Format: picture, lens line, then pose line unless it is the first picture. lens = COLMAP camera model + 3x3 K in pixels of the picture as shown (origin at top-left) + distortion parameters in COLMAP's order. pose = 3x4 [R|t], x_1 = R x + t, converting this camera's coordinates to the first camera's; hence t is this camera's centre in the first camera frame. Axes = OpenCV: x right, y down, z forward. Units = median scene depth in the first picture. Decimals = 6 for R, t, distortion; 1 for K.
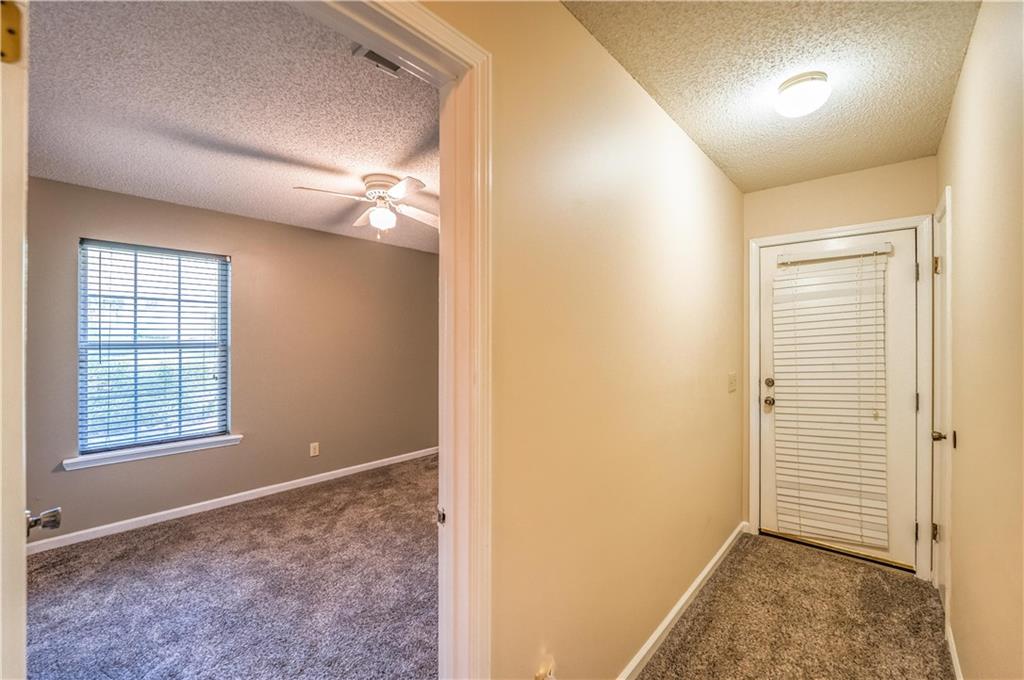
lens RADIAL K [[421.2, 0, 512.0], [0, 421.2, 340.0], [0, 0, 1]] dist [-0.011388, -0.000150]
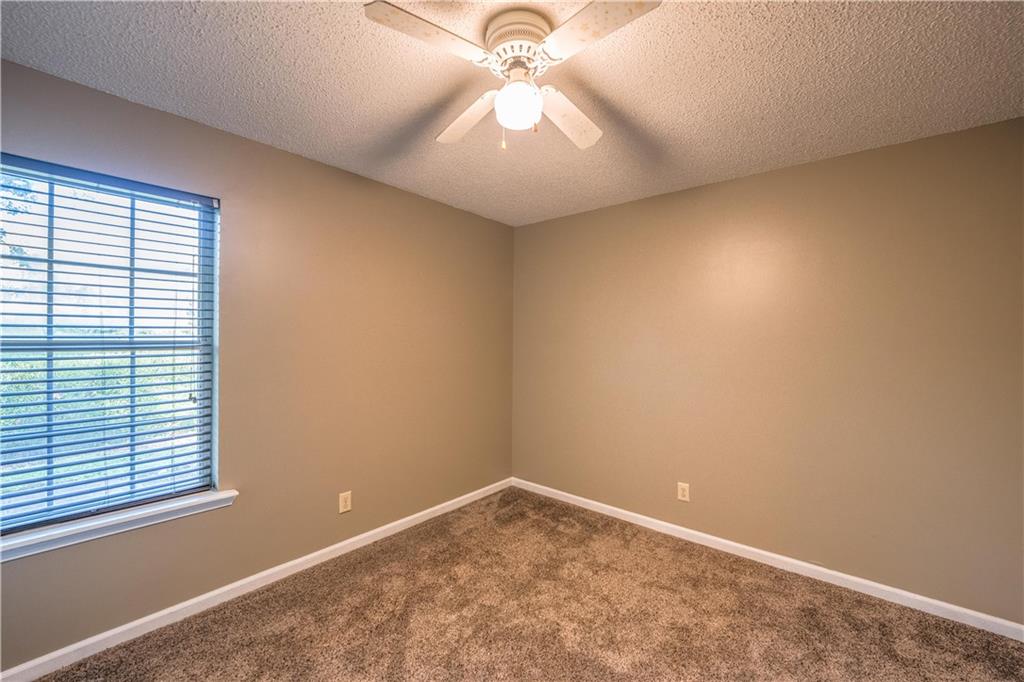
lens RADIAL K [[421.7, 0, 508.5], [0, 421.7, 339.8], [0, 0, 1]] dist [-0.016850, -0.000279]
pose [[0.999754, 0.008222, 0.020587, -0.265627], [-0.008317, 0.999955, 0.004546, -0.001030], [-0.020549, -0.004716, 0.999778, 0.388071]]
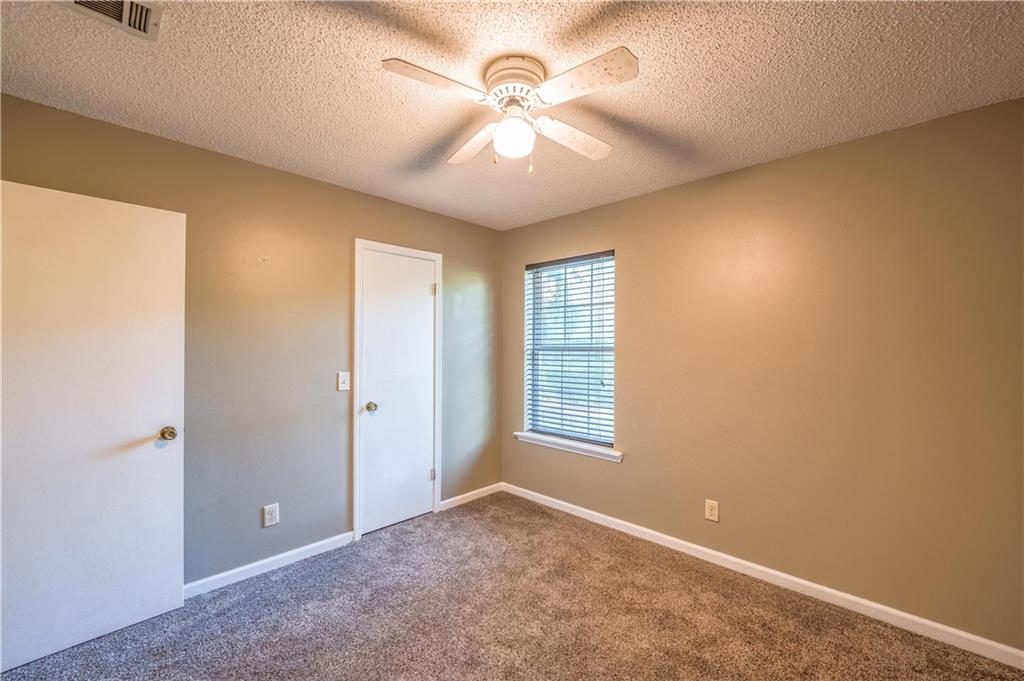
lens RADIAL K [[421.2, 0, 512.0], [0, 421.2, 340.5], [0, 0, 1]] dist [-0.011388, -0.000150]
pose [[-0.055944, -0.007657, -0.998405, 0.235601], [-0.001550, 0.999970, -0.007583, 0.001177], [0.998433, 0.001123, -0.055955, 0.842997]]
